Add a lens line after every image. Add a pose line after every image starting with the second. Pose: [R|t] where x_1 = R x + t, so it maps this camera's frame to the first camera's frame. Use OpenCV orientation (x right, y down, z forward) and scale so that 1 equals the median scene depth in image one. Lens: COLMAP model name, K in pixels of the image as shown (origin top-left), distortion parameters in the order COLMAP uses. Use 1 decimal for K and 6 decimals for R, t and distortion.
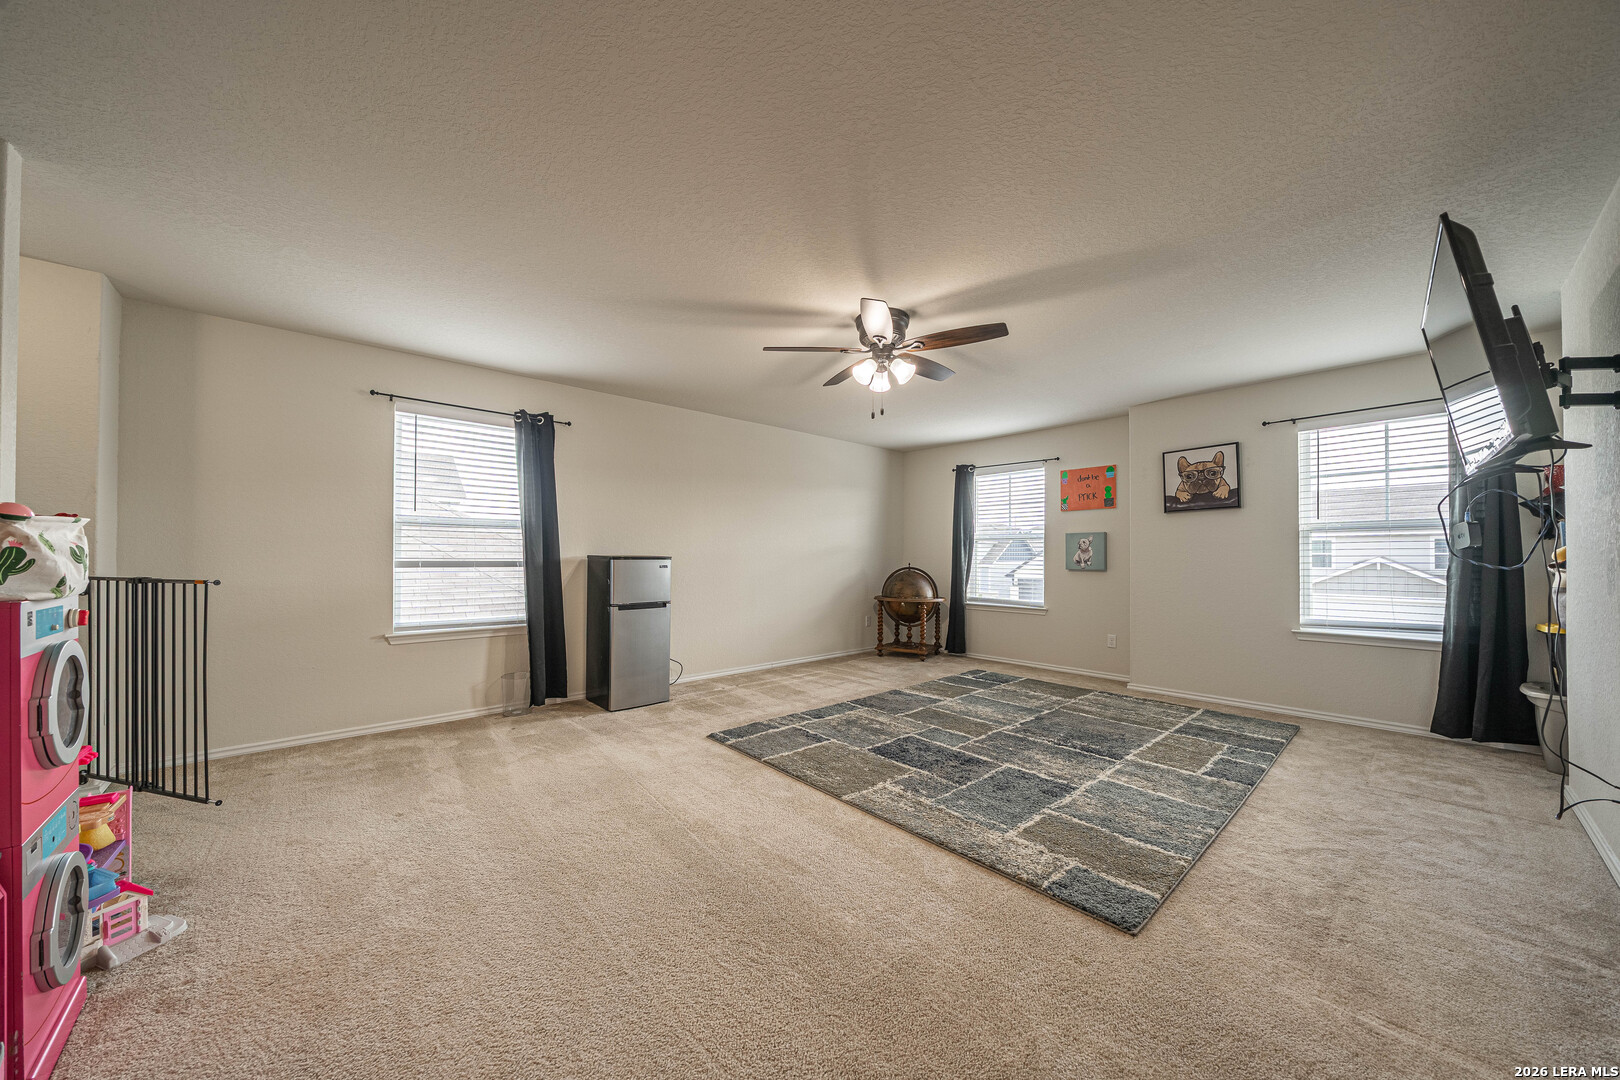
lens RADIAL K [[560.3, 0, 818.2], [0, 560.3, 547.2], [0, 0, 1]] dist [-0.008751, 0.000111]
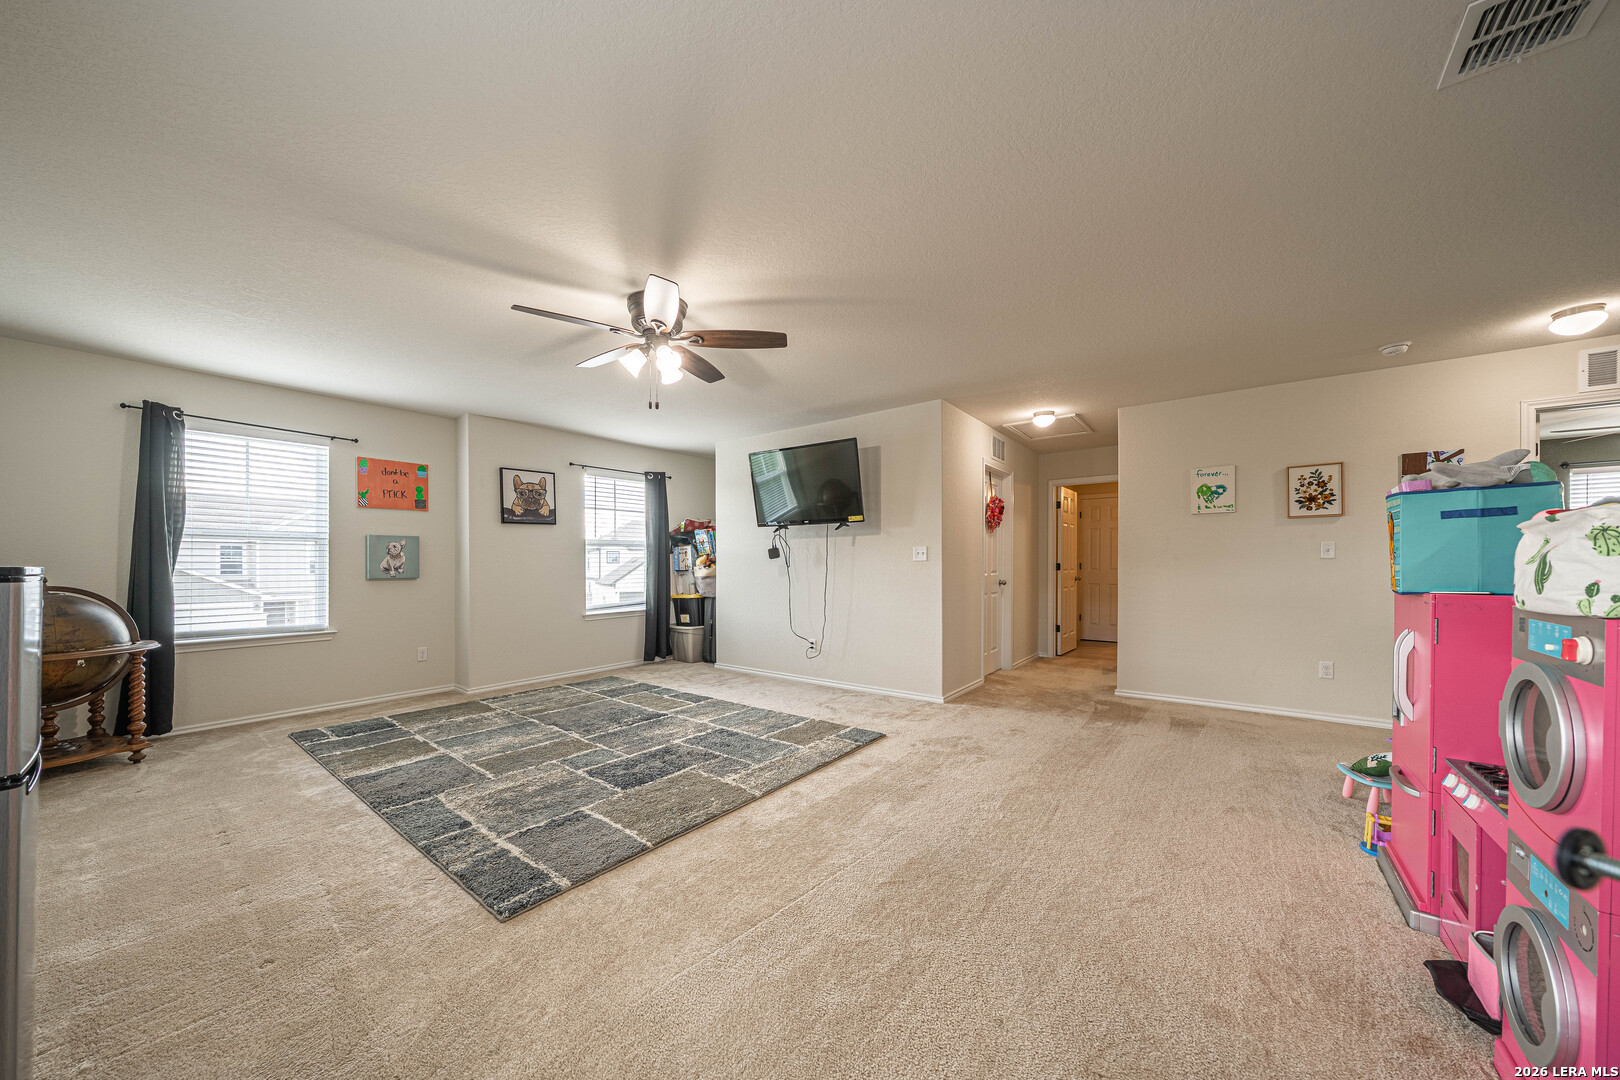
lens RADIAL K [[560.3, 0, 786.3], [0, 560.3, 563.3], [0, 0, 1]] dist [-0.008751, 0.000111]
pose [[-0.157426, -0.004247, 0.987522, -0.667585], [-0.014463, 0.999893, 0.001995, 0.008967], [-0.987425, -0.013968, -0.157471, 0.754070]]
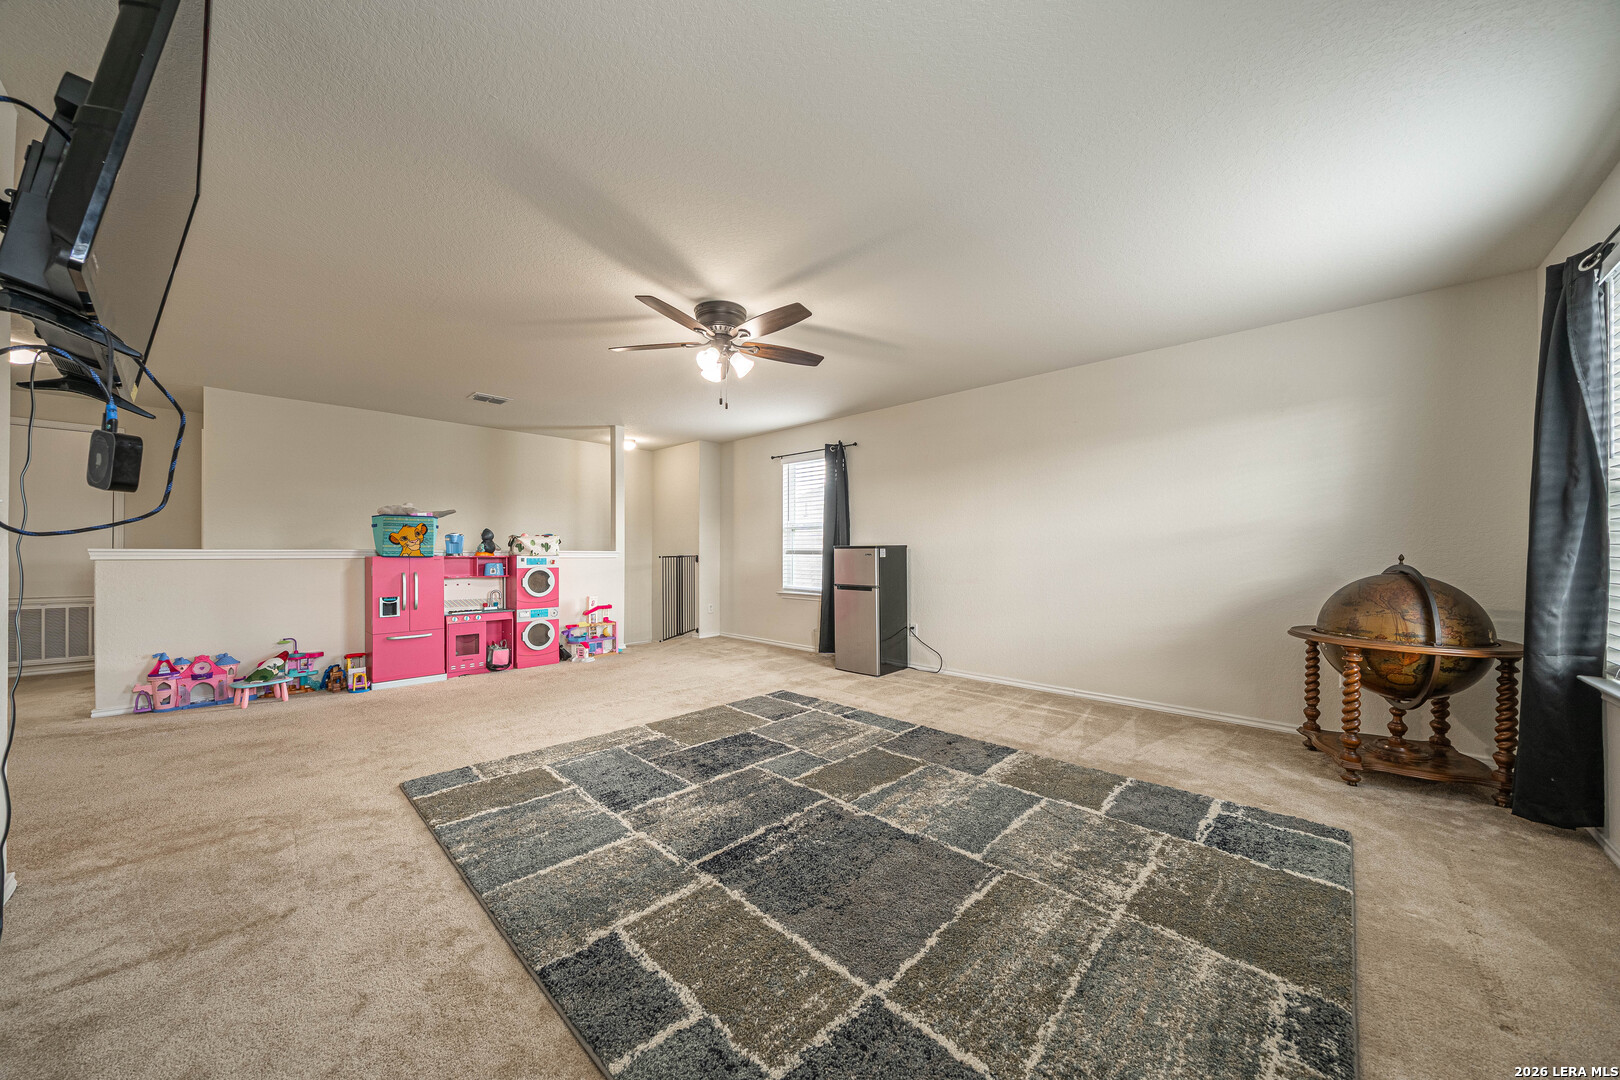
lens RADIAL K [[560.3, 0, 783.7], [0, 560.3, 549.4], [0, 0, 1]] dist [-0.008751, 0.000111]
pose [[0.045683, -0.008109, -0.998923, 0.932254], [0.013785, 0.999877, -0.007487, 0.032621], [0.998861, -0.013428, 0.045789, 0.862013]]
